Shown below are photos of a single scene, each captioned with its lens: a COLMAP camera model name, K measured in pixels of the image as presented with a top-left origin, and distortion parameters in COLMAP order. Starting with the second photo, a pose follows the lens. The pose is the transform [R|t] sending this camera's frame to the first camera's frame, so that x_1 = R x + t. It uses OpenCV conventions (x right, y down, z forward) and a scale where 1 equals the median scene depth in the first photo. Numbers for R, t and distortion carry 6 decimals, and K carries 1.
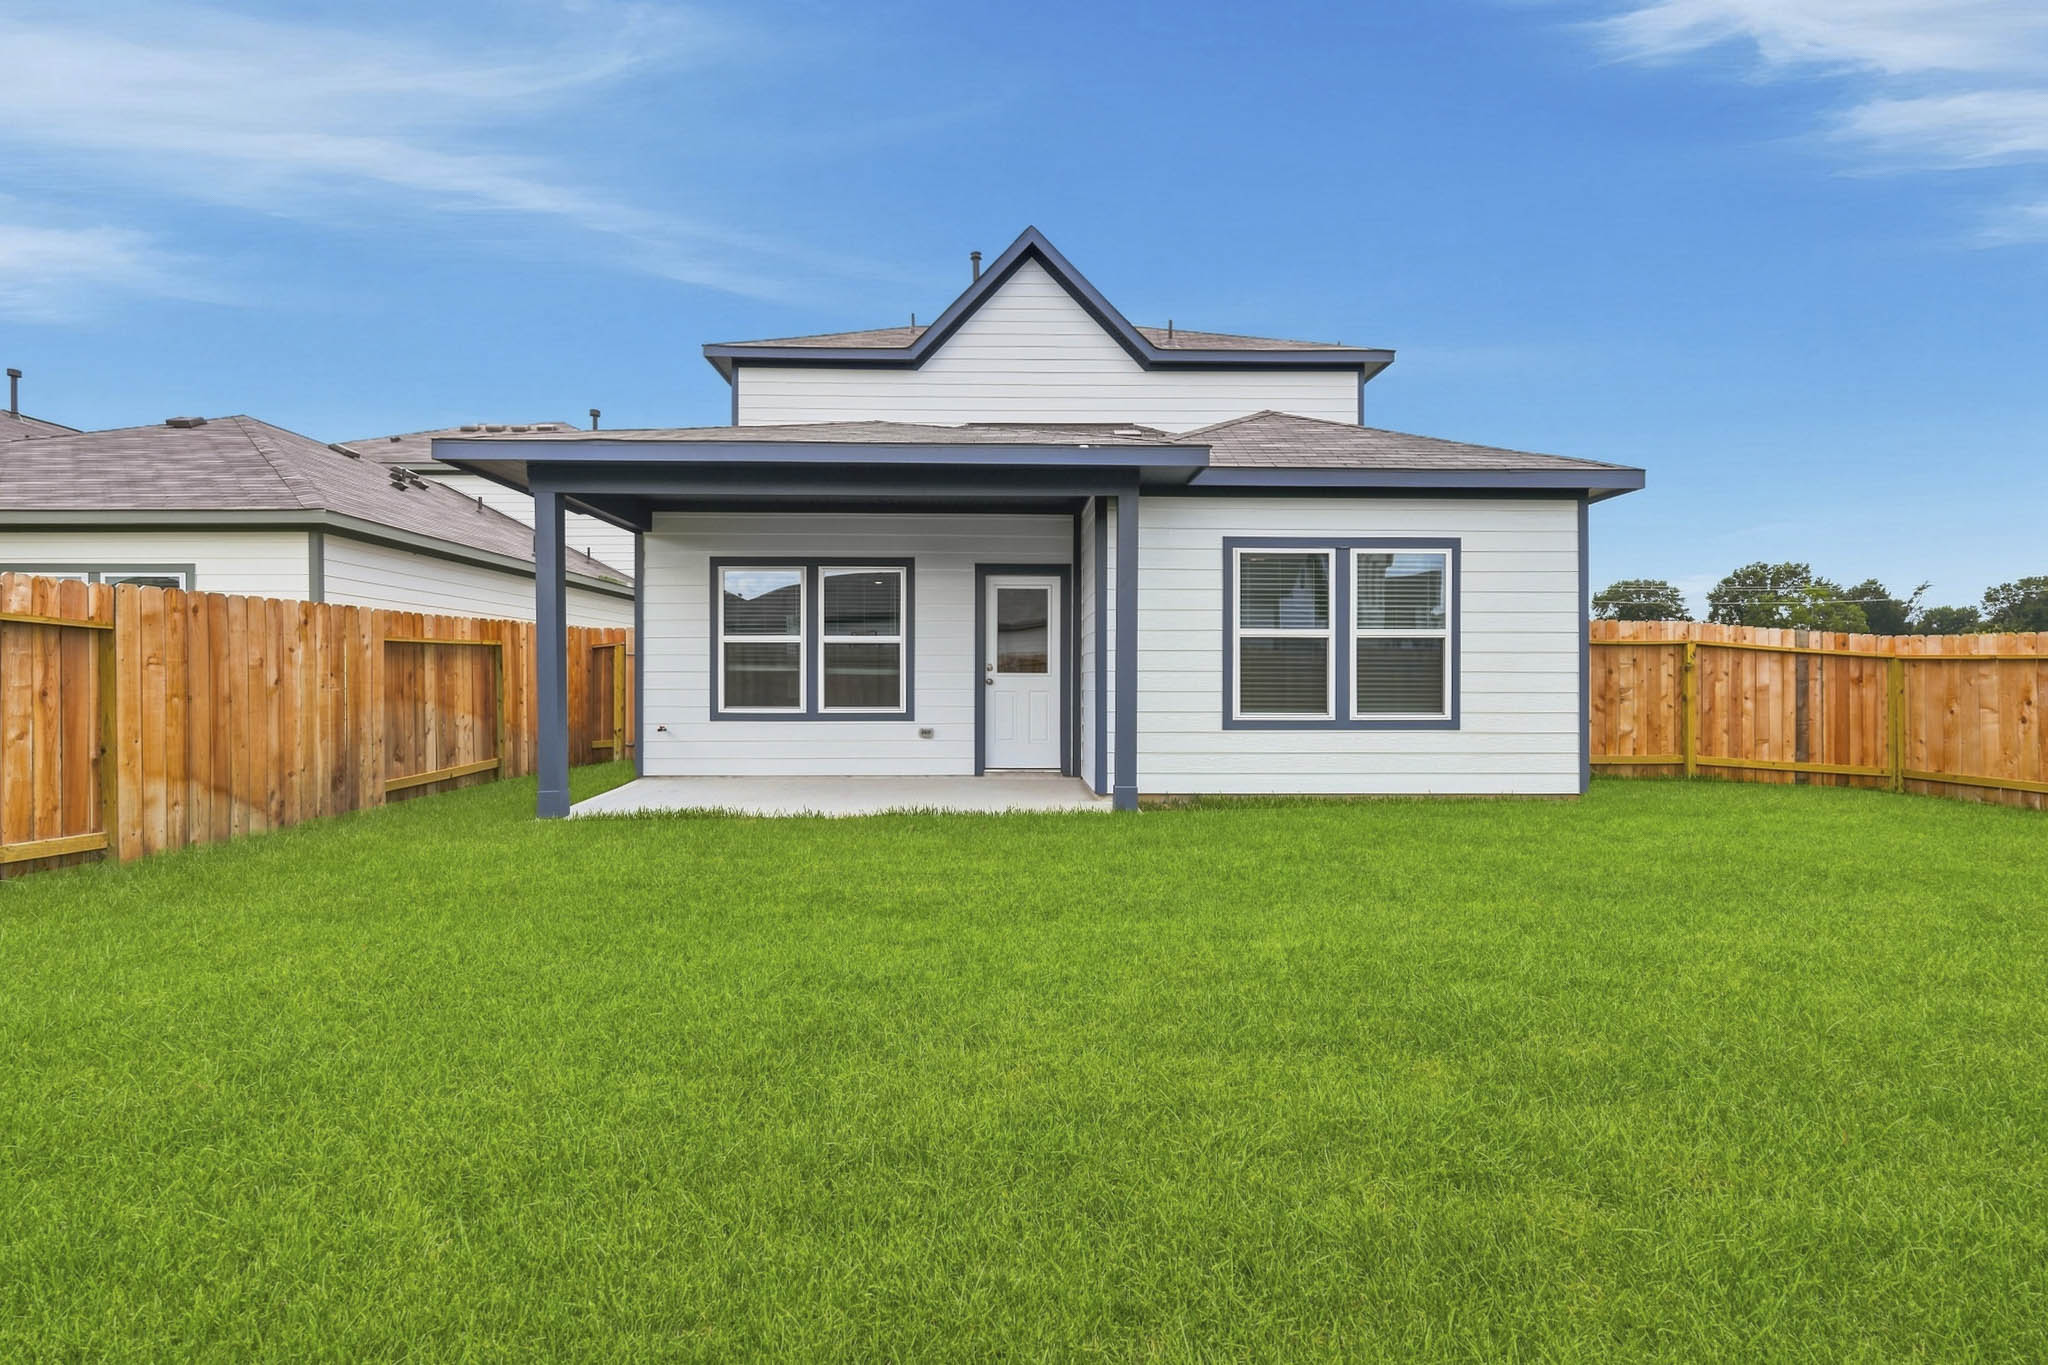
lens RADIAL K [[901.5, 0, 1025.4], [0, 901.5, 686.6], [0, 0, 1]] dist [-0.002845, -0.000133]
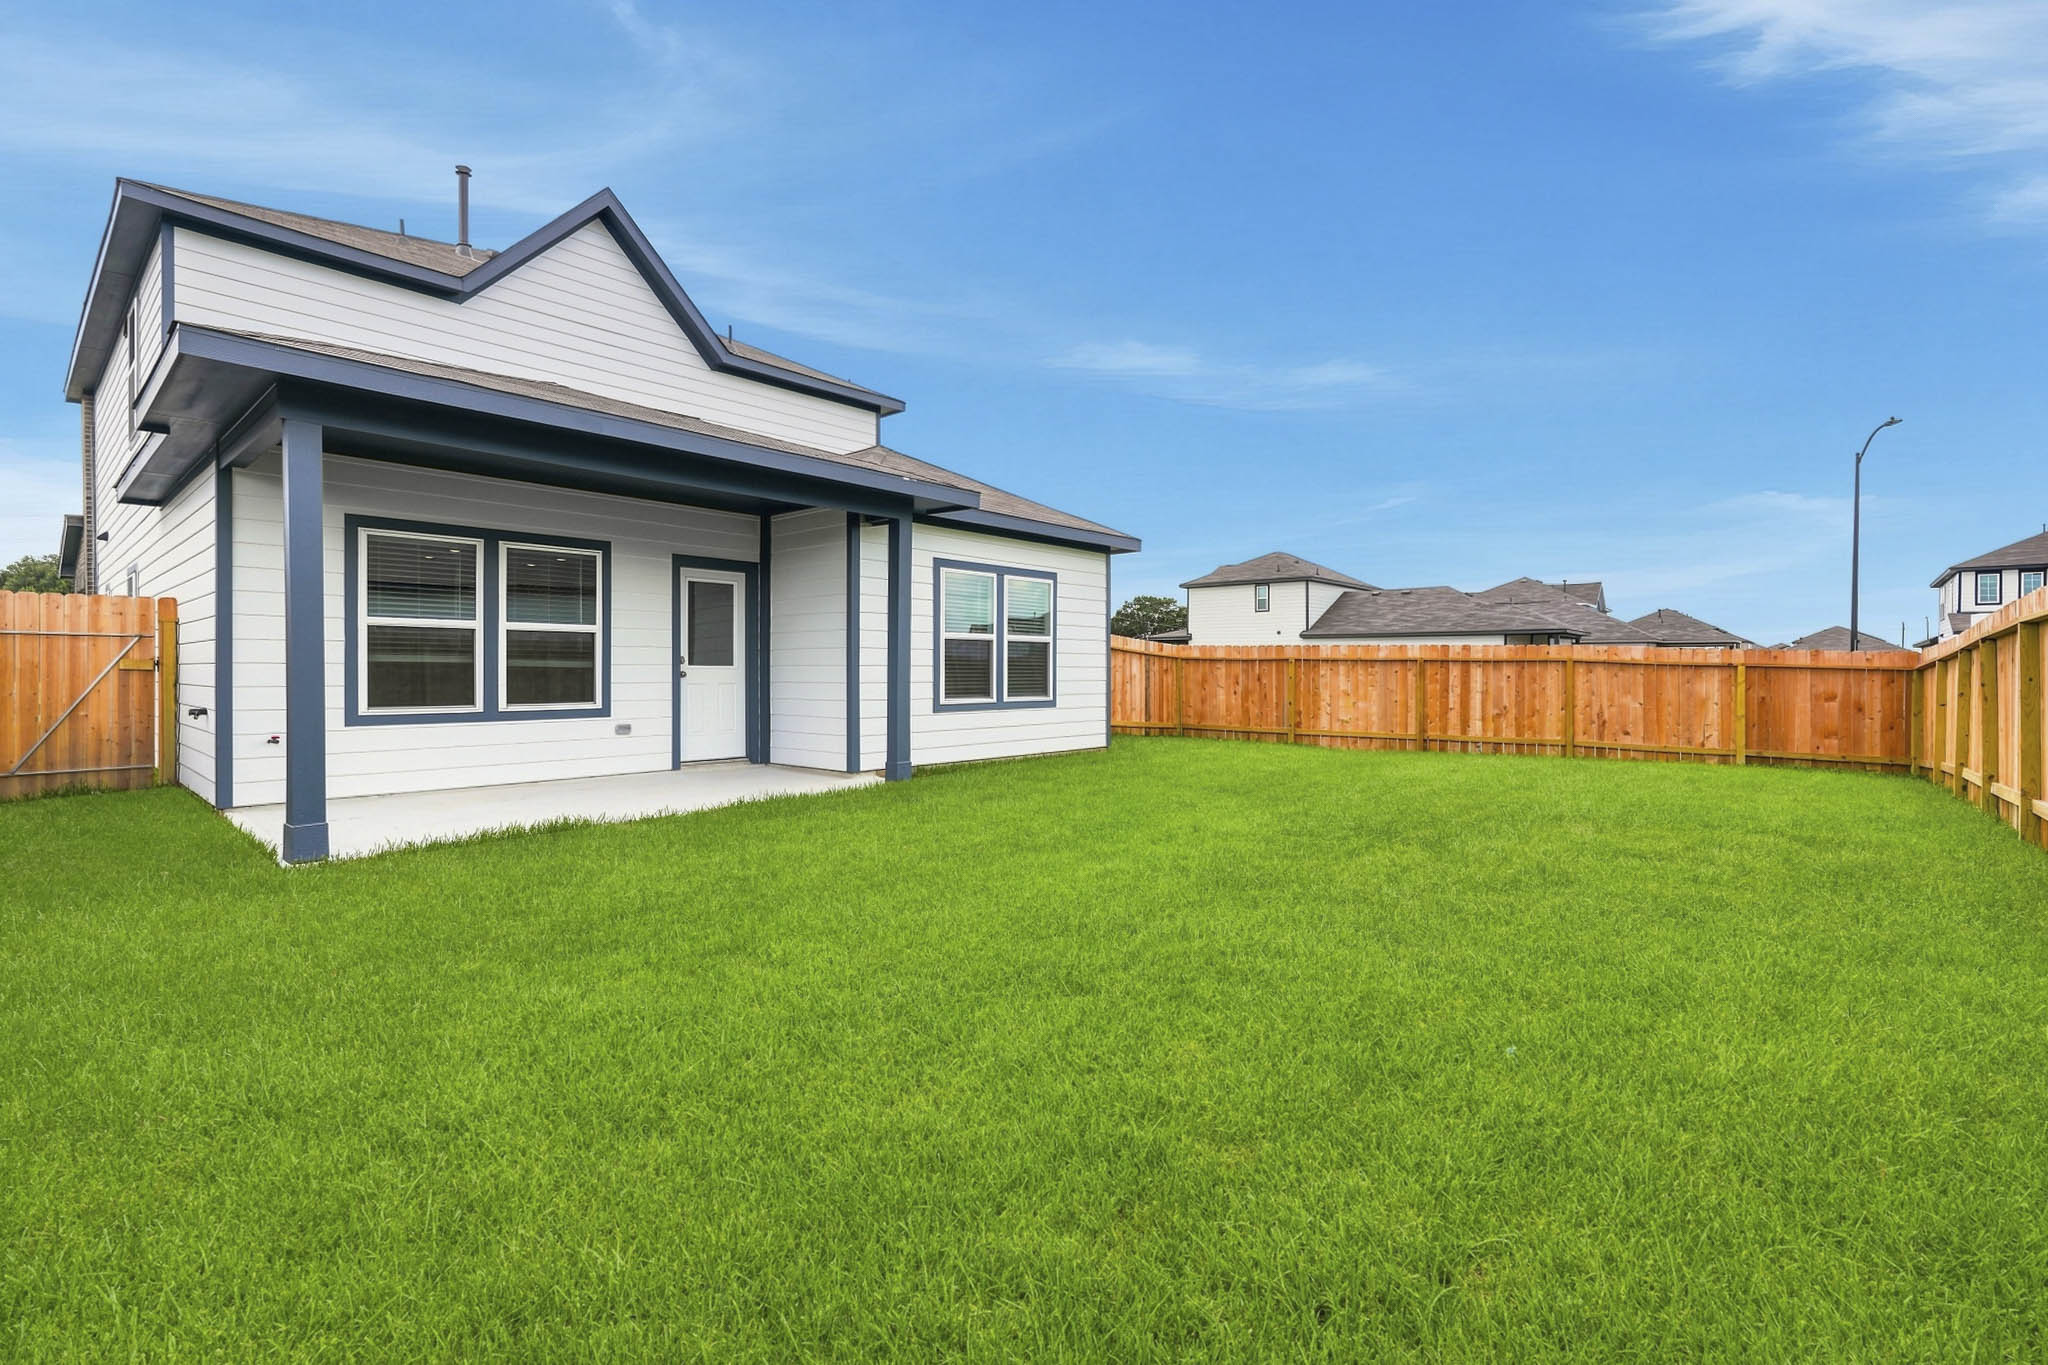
lens RADIAL K [[901.5, 0, 1037.9], [0, 901.5, 673.8], [0, 0, 1]] dist [-0.002845, -0.000133]
pose [[0.680207, -0.003727, 0.733011, -0.505731], [0.003059, 0.999993, 0.002245, -0.006783], [-0.733014, 0.000715, 0.680213, 0.041452]]
